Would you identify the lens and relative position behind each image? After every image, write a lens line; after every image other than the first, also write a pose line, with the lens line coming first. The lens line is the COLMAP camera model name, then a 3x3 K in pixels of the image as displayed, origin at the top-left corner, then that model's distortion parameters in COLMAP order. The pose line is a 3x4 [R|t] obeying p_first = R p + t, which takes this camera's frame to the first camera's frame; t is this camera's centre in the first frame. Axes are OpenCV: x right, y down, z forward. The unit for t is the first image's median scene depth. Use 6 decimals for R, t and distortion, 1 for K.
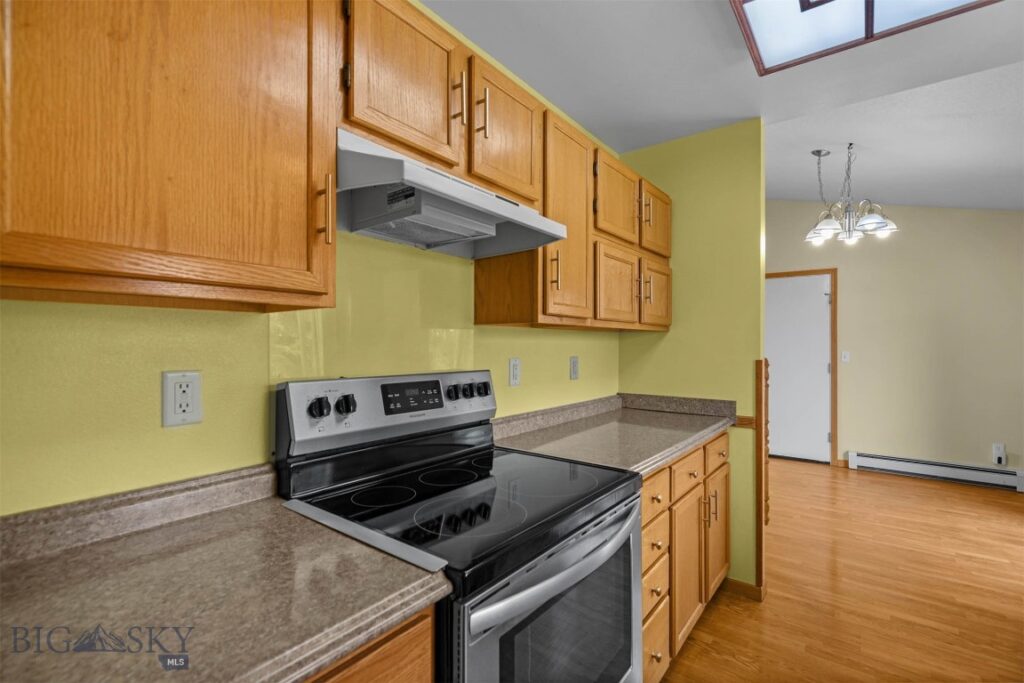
lens RADIAL K [[457.9, 0, 510.3], [0, 457.9, 340.6], [0, 0, 1]] dist [0.002503, 0.000035]
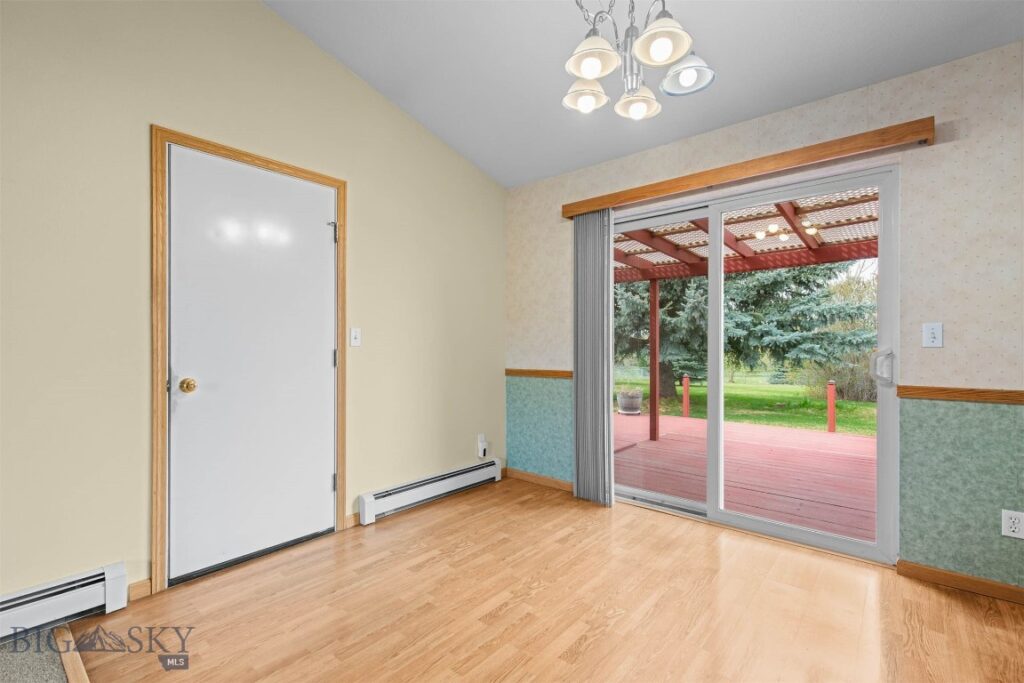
lens RADIAL K [[457.9, 0, 508.7], [0, 457.9, 346.1], [0, 0, 1]] dist [0.002503, 0.000035]
pose [[0.055318, -0.003881, 0.998461, 0.156549], [-0.002185, 0.999990, 0.004008, 0.043929], [-0.998466, -0.002403, 0.055309, 0.771895]]
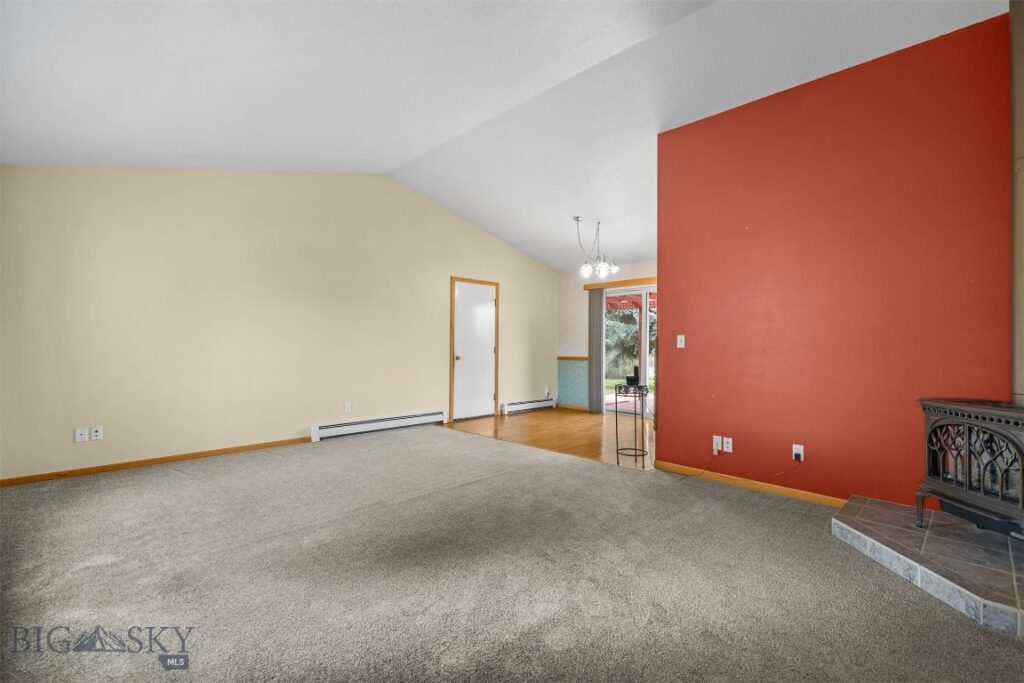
lens RADIAL K [[457.9, 0, 513.6], [0, 457.9, 344.9], [0, 0, 1]] dist [0.002503, 0.000035]
pose [[0.130797, -0.000022, 0.991409, -0.765206], [-0.007812, 0.999969, 0.001053, 0.042383], [-0.991378, -0.007883, 0.130793, 0.761189]]
